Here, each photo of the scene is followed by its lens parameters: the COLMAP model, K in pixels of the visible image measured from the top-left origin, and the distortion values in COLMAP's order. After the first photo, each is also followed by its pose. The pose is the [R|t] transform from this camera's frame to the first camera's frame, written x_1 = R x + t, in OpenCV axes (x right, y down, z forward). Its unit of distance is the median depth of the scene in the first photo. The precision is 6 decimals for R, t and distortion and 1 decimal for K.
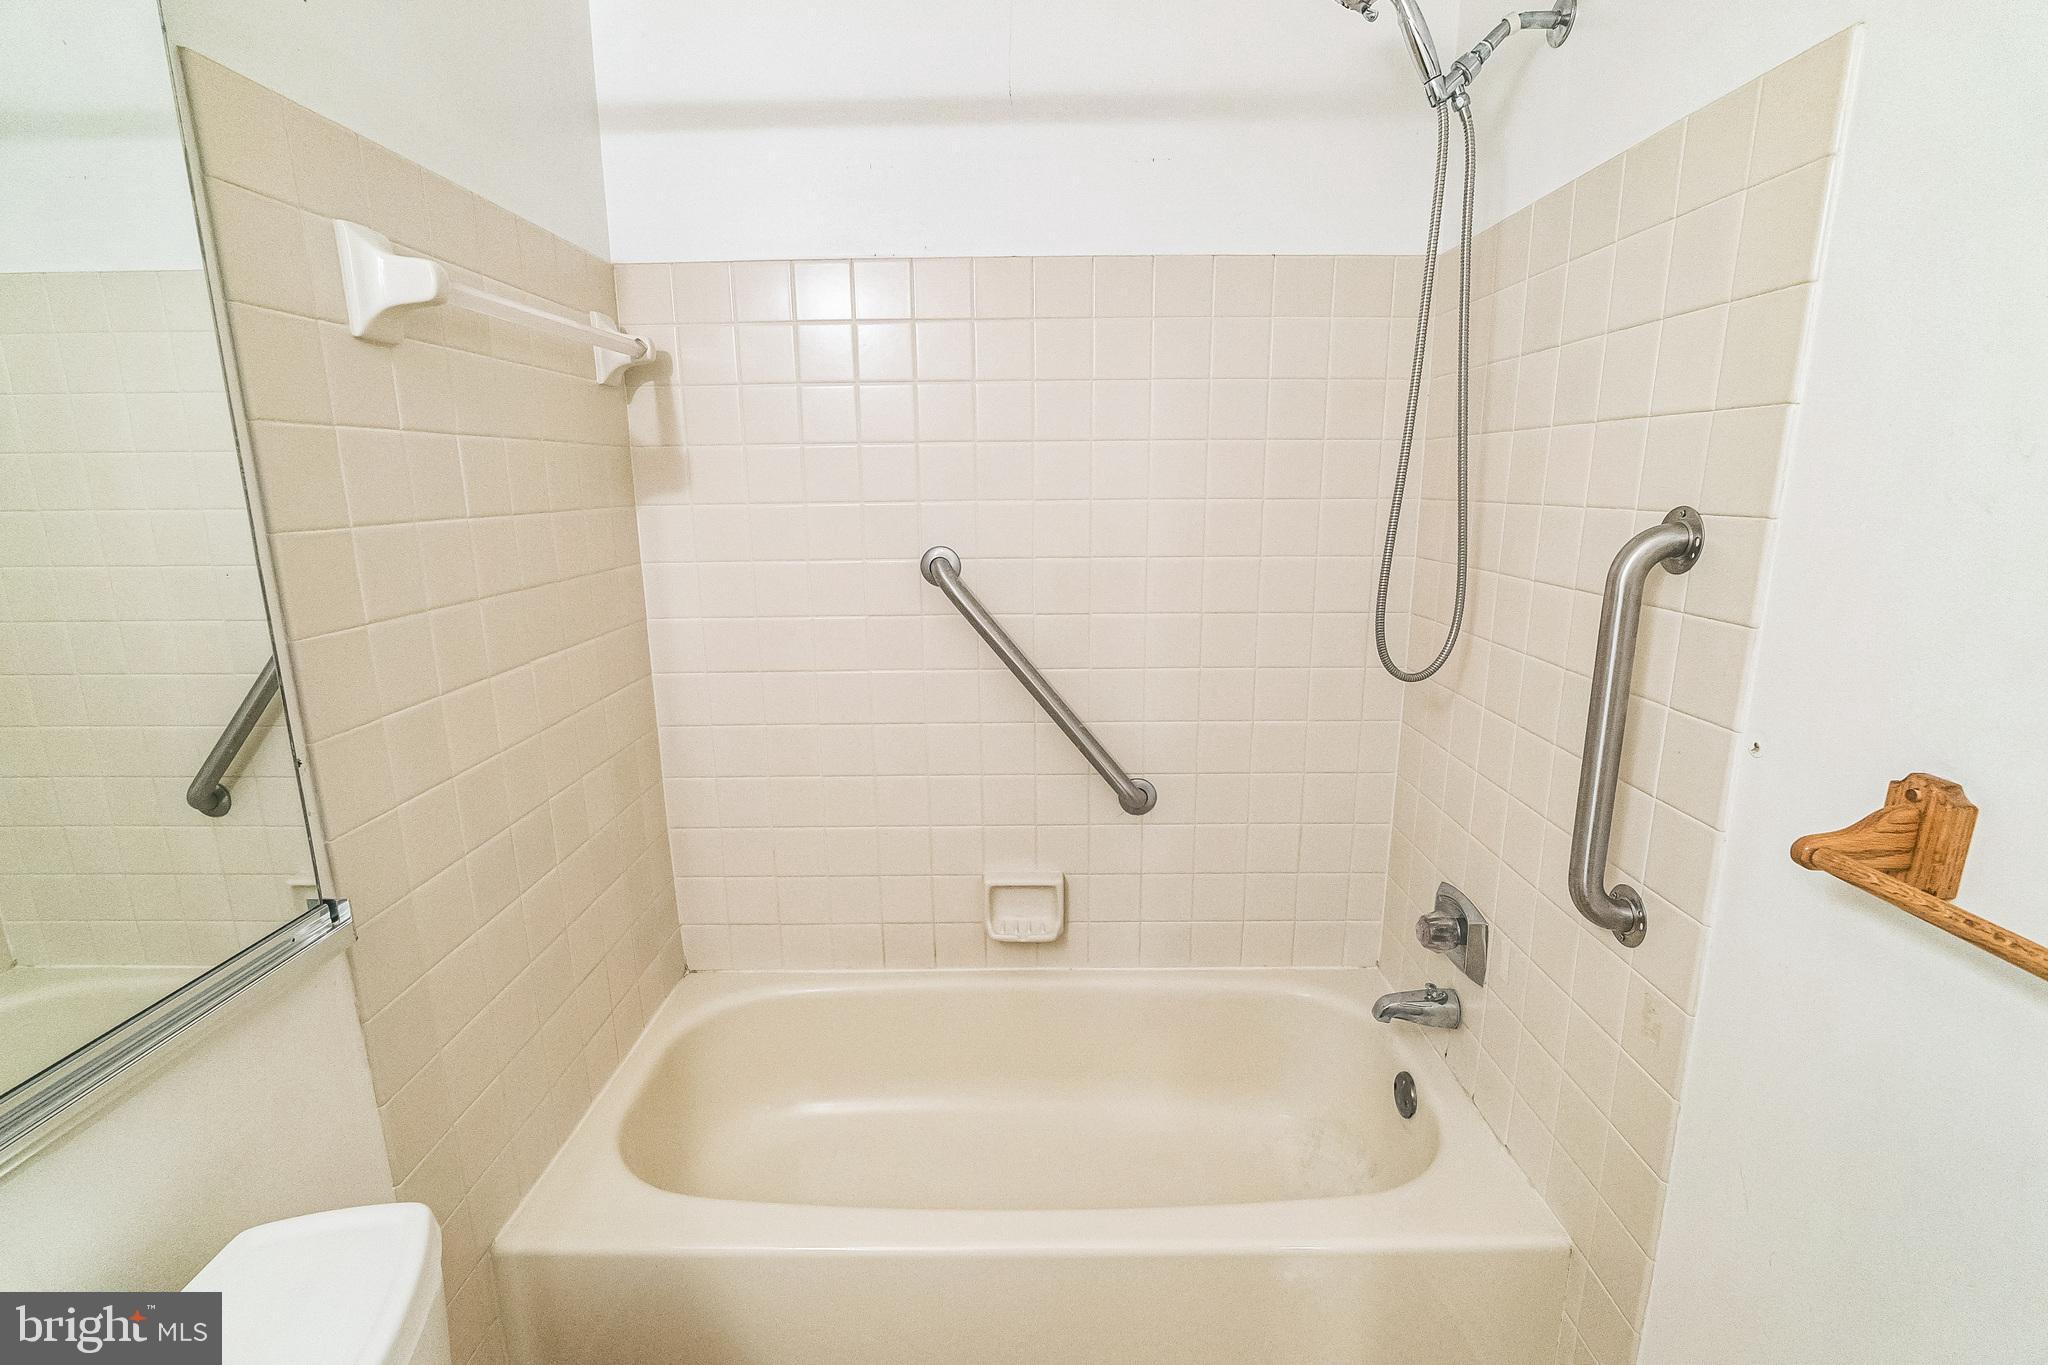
lens RADIAL K [[934.0, 0, 1025.3], [0, 934.0, 692.0], [0, 0, 1]] dist [-0.030094, 0.009978]
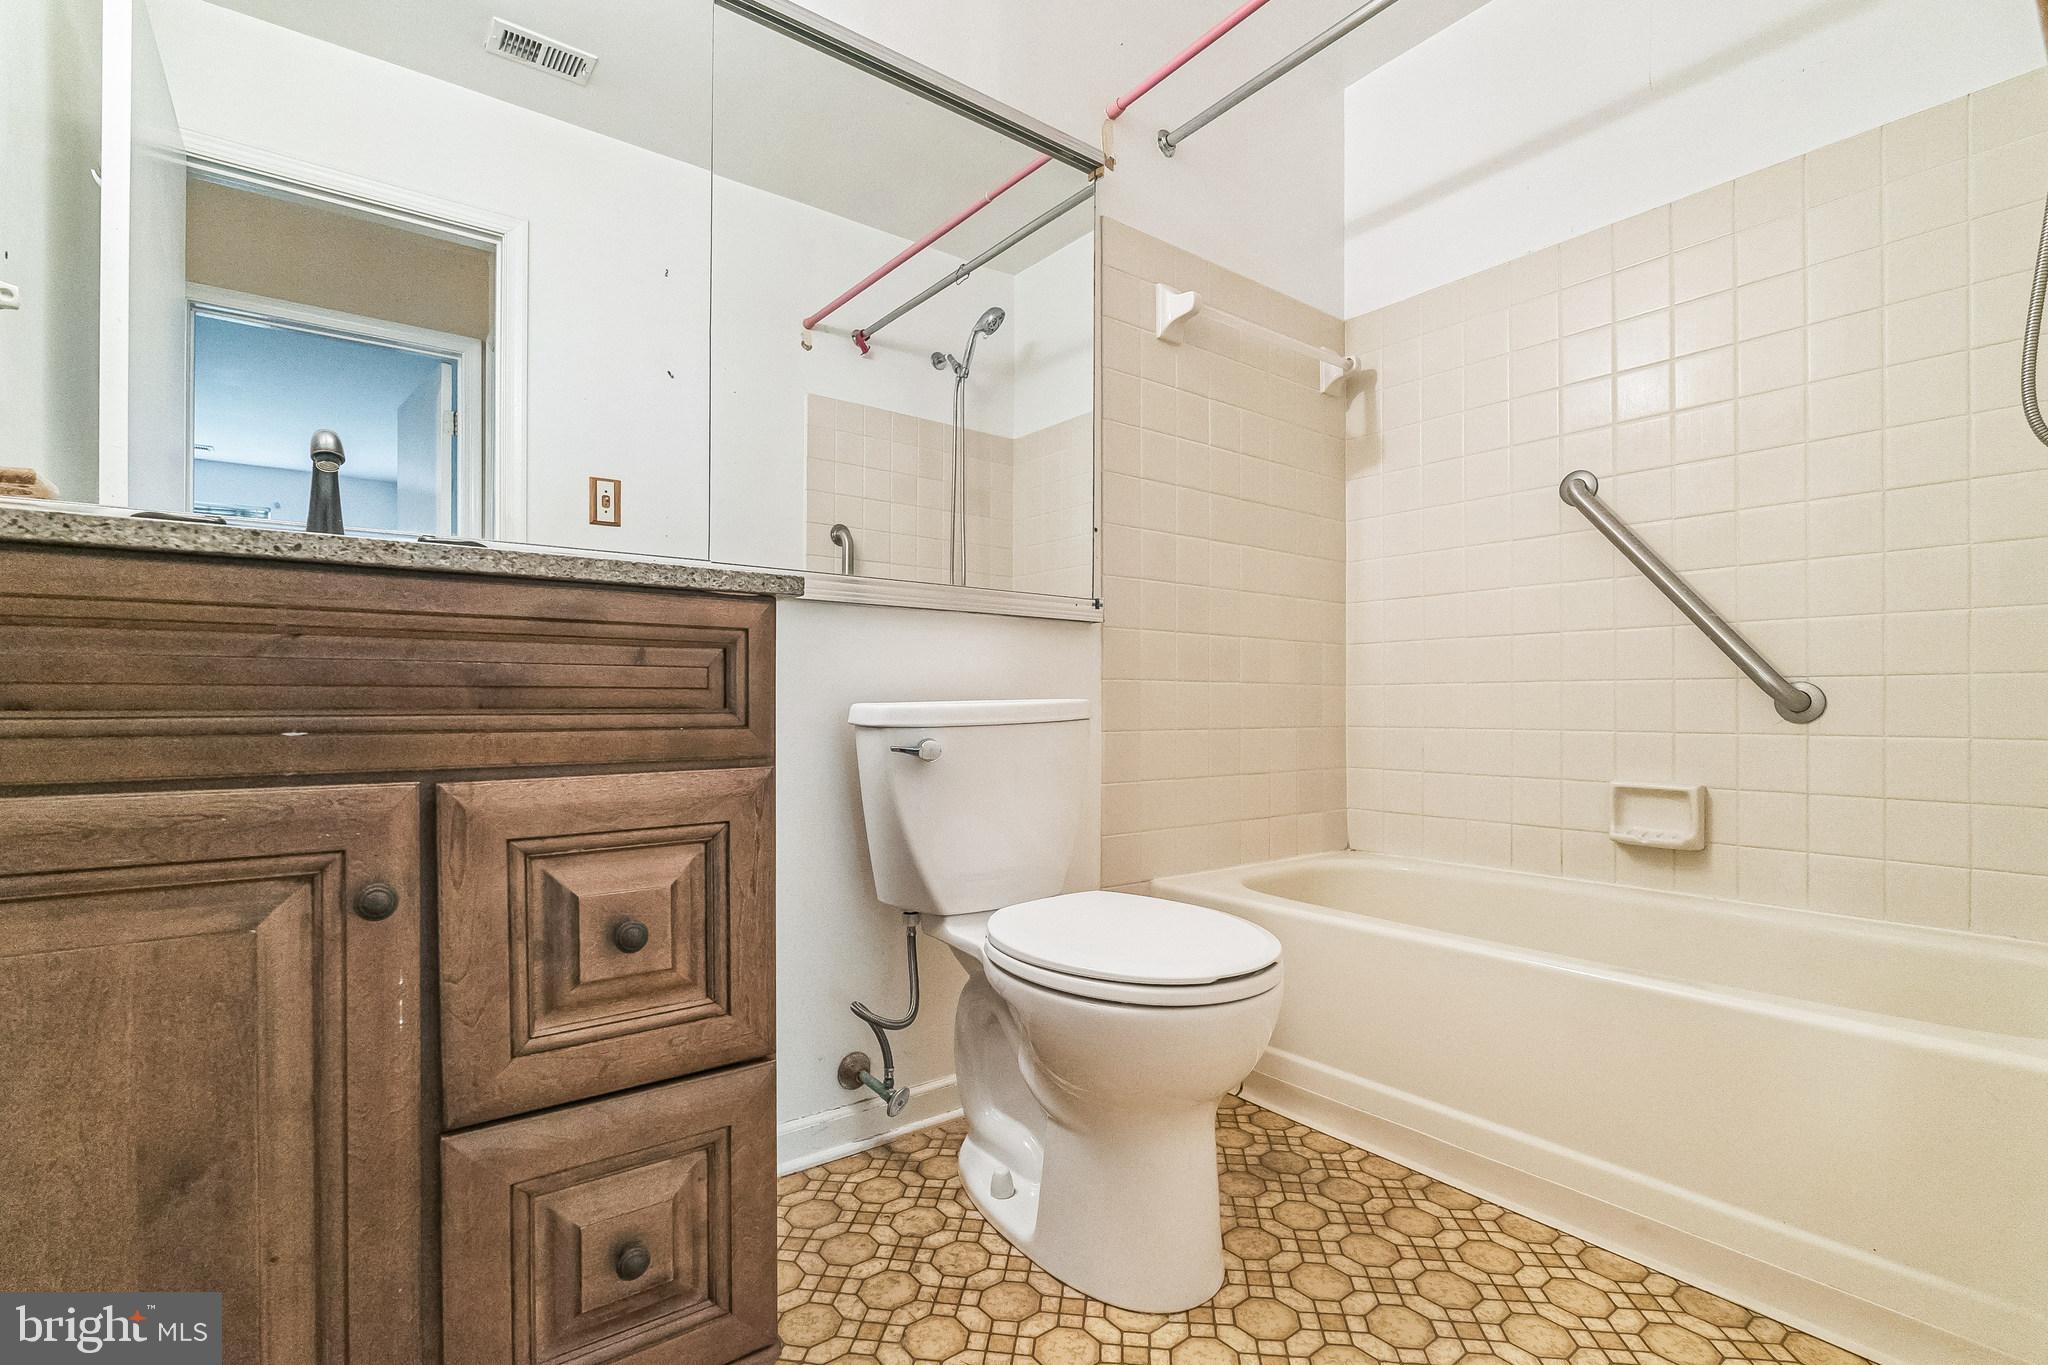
lens RADIAL K [[934.0, 0, 1016.7], [0, 934.0, 704.0], [0, 0, 1]] dist [-0.030094, 0.009978]
pose [[0.611917, 0.013381, -0.790809, 0.401031], [-0.181896, 0.975437, -0.124243, 0.402814], [0.769722, 0.219871, 0.599320, -0.160752]]
